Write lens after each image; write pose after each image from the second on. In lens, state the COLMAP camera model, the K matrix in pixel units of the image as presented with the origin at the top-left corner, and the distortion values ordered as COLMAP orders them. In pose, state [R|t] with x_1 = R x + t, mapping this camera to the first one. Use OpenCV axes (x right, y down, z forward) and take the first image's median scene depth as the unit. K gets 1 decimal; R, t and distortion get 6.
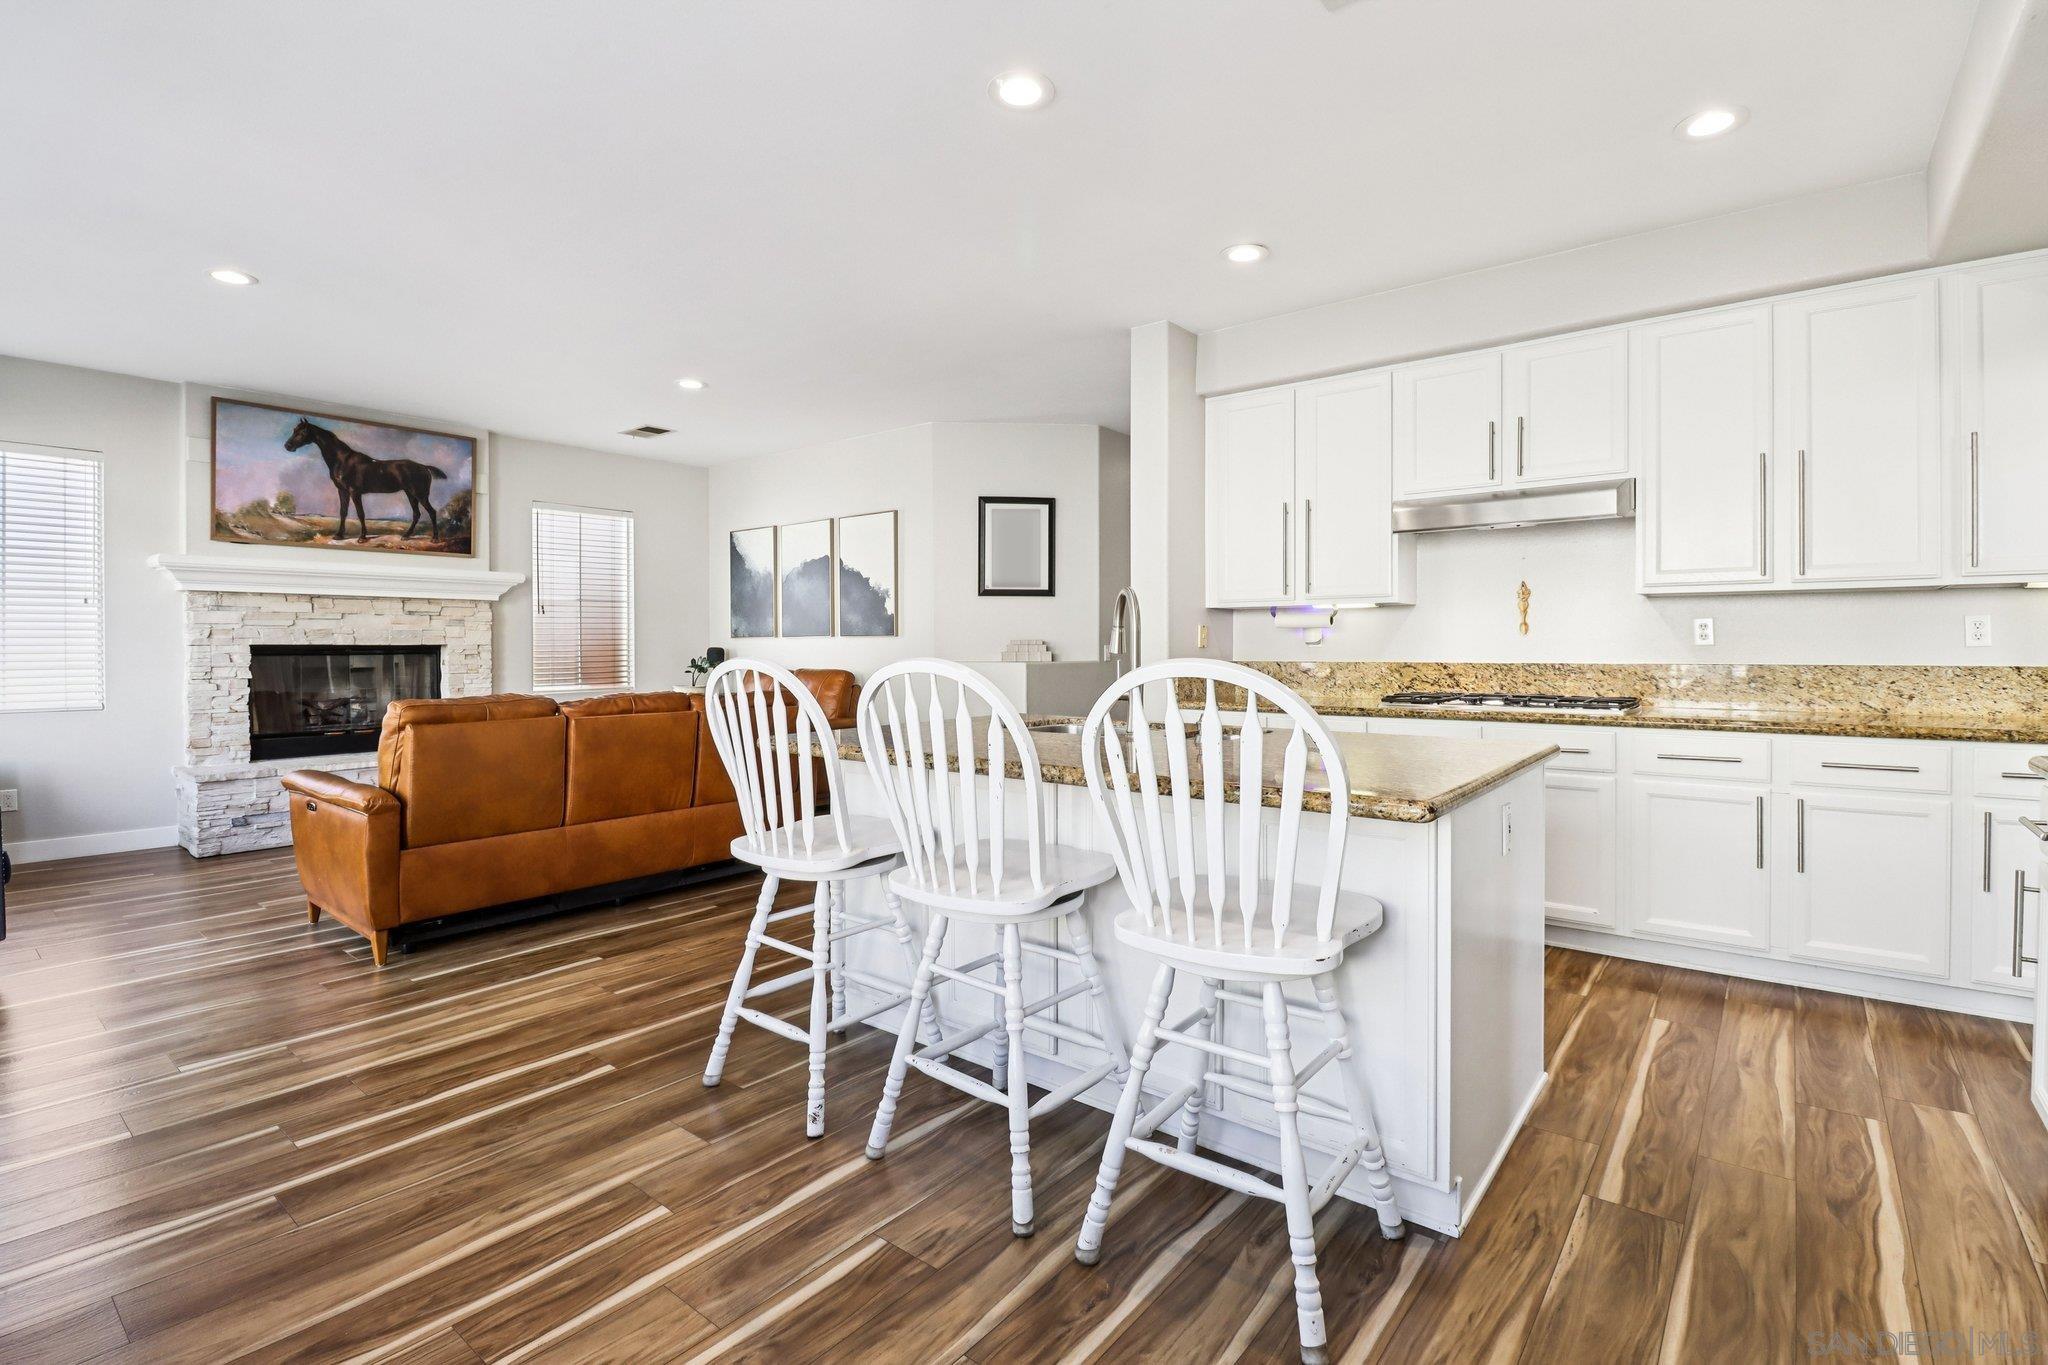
lens RADIAL K [[961.0, 0, 1034.5], [0, 961.0, 652.0], [0, 0, 1]] dist [-0.013205, -0.002085]
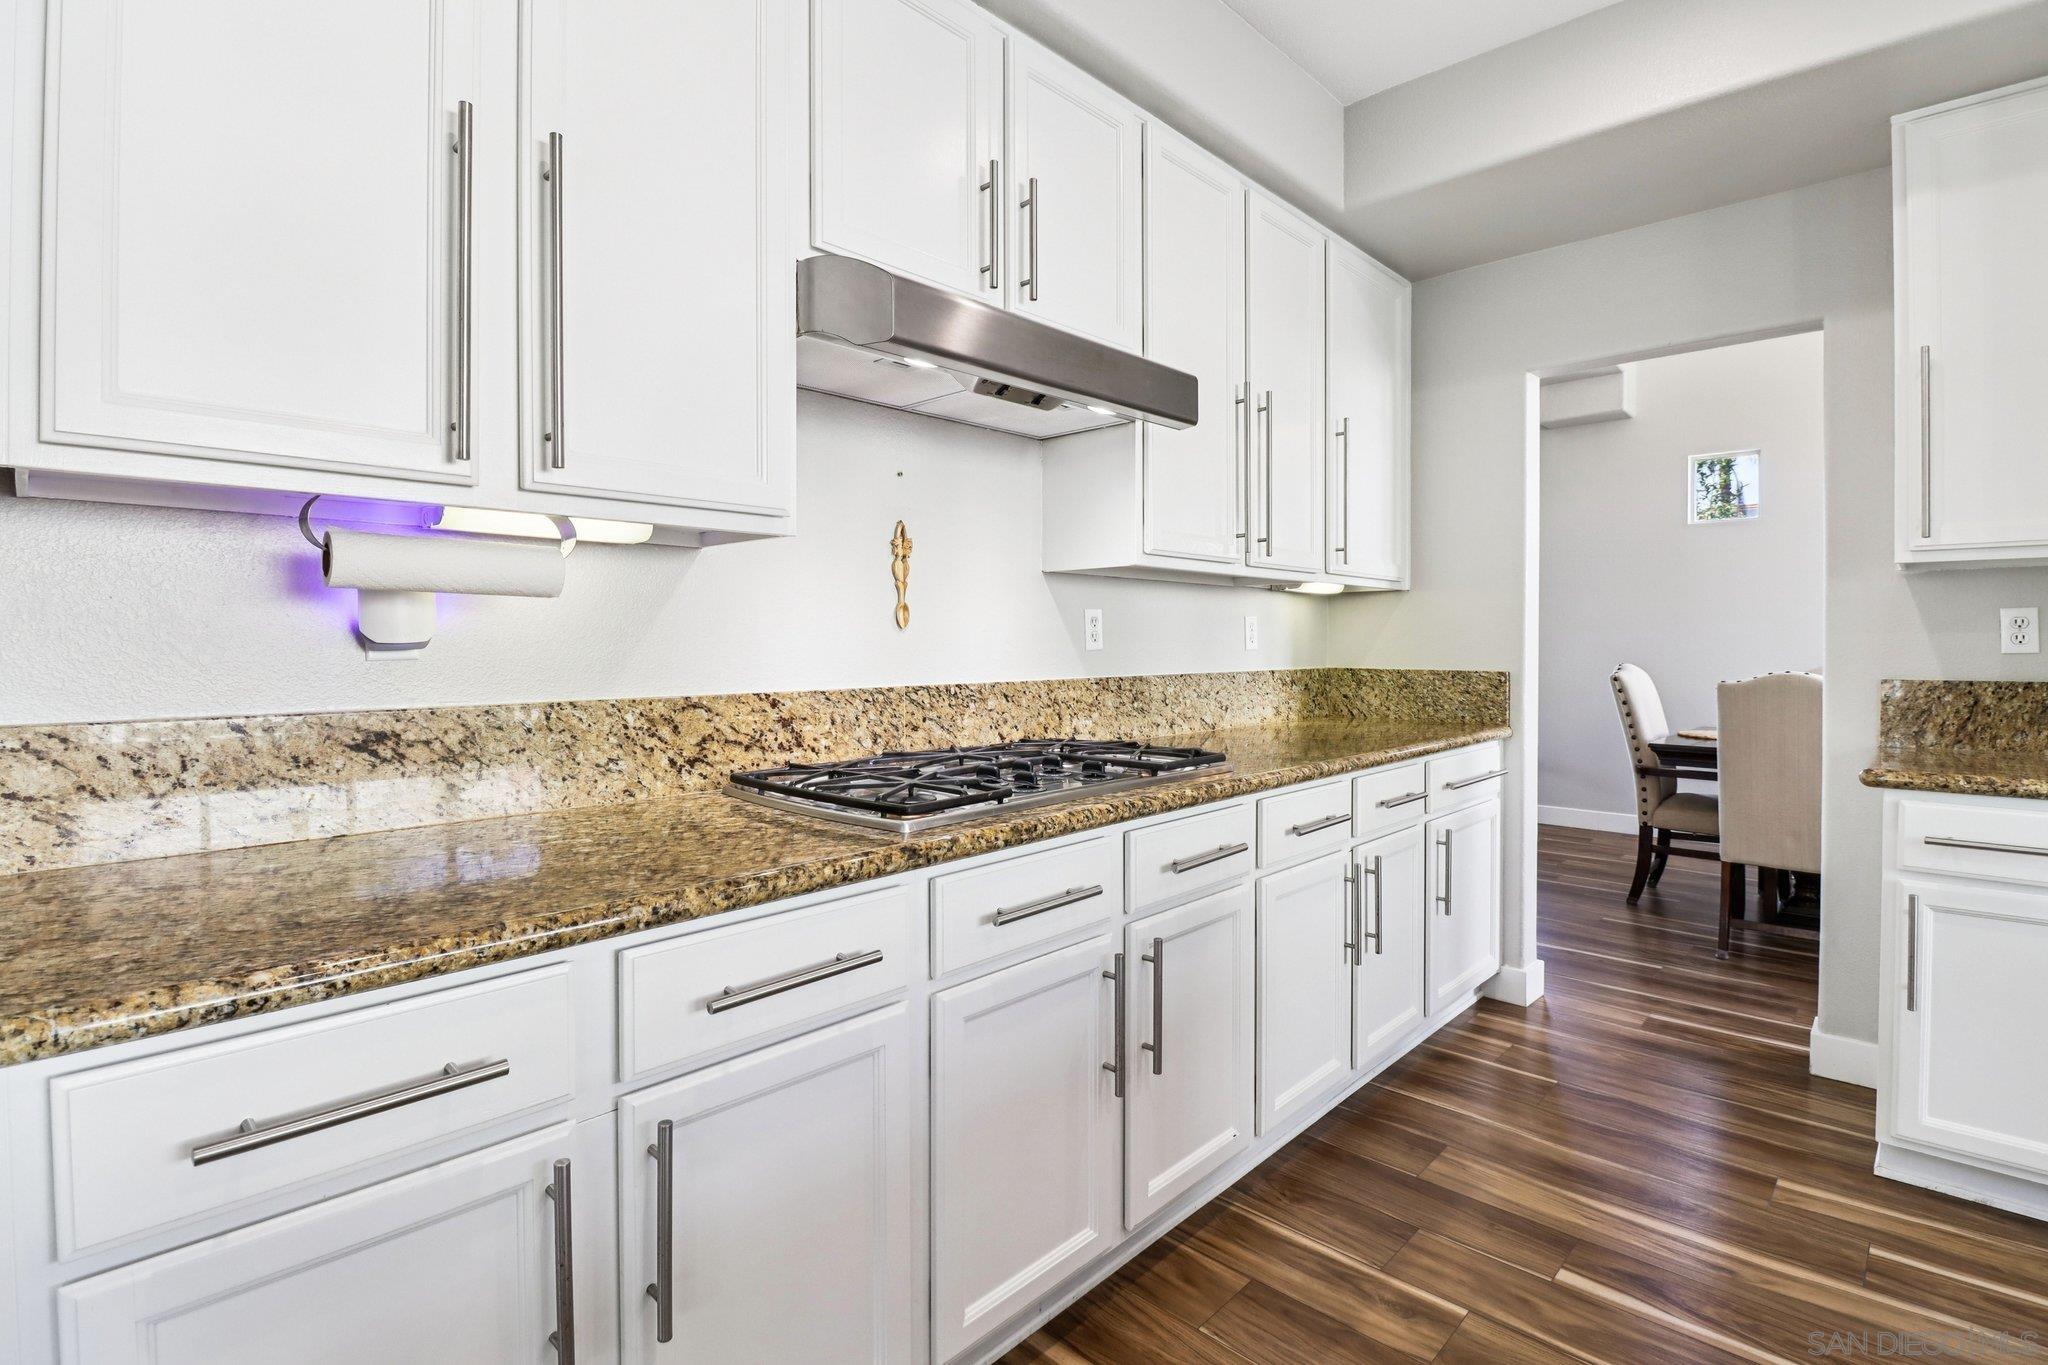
lens RADIAL K [[961.0, 0, 1015.6], [0, 961.0, 652.1], [0, 0, 1]] dist [-0.013205, -0.002085]
pose [[0.088246, -0.008288, 0.996064, 0.015715], [0.005398, 0.999955, 0.007842, -0.006533], [-0.996084, 0.004684, 0.088287, 0.613521]]
